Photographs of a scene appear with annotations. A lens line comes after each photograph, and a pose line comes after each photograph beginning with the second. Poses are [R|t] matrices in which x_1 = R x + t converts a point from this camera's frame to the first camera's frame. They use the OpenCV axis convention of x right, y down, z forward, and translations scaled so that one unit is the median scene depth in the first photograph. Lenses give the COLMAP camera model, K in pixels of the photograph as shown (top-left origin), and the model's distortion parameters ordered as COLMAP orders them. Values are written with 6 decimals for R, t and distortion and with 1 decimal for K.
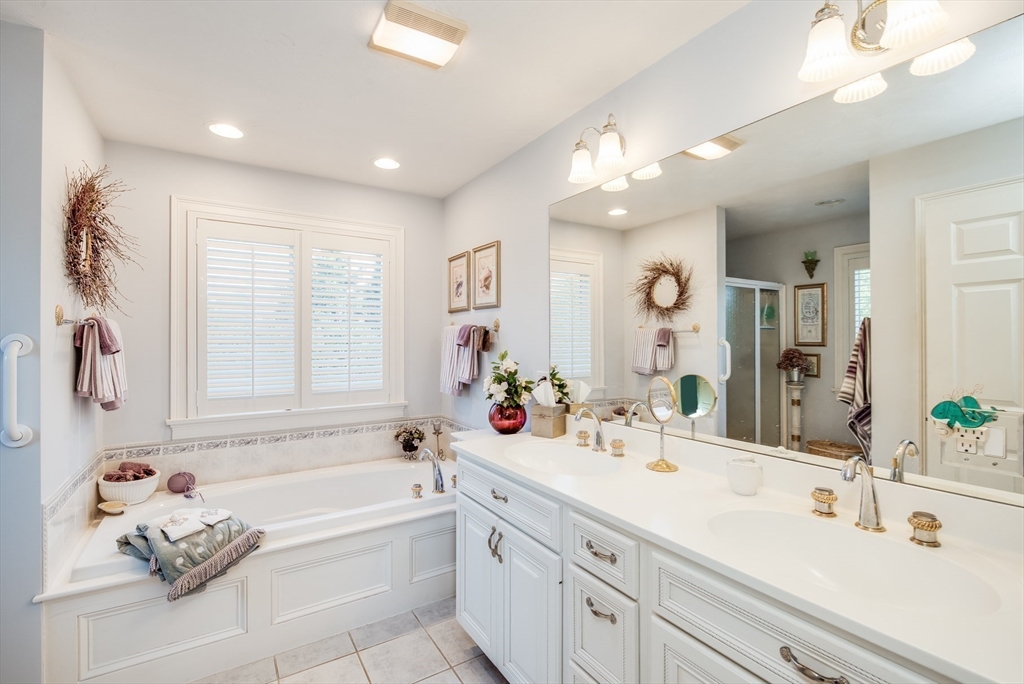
lens RADIAL K [[480.7, 0, 512.3], [0, 480.7, 337.3], [0, 0, 1]] dist [-0.004448, -0.002695]
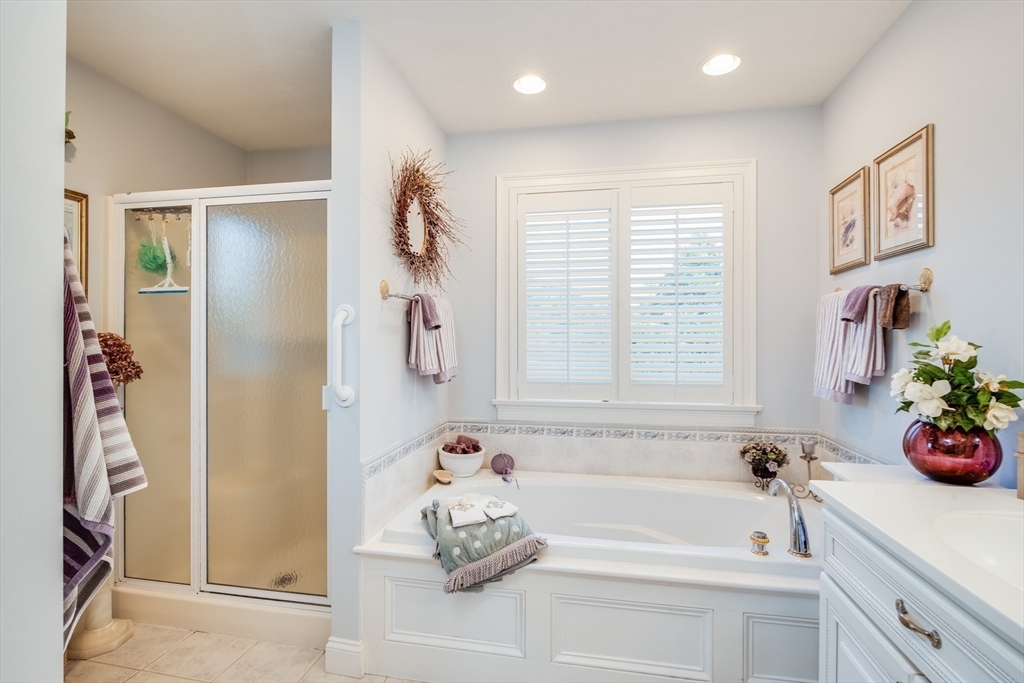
lens RADIAL K [[480.7, 0, 507.8], [0, 480.7, 340.4], [0, 0, 1]] dist [-0.004448, -0.002695]
pose [[0.718509, 0.001502, -0.695516, 0.005159], [-0.002132, 0.999998, -0.000042, 0.050498], [0.695514, 0.001513, 0.718511, 0.307795]]
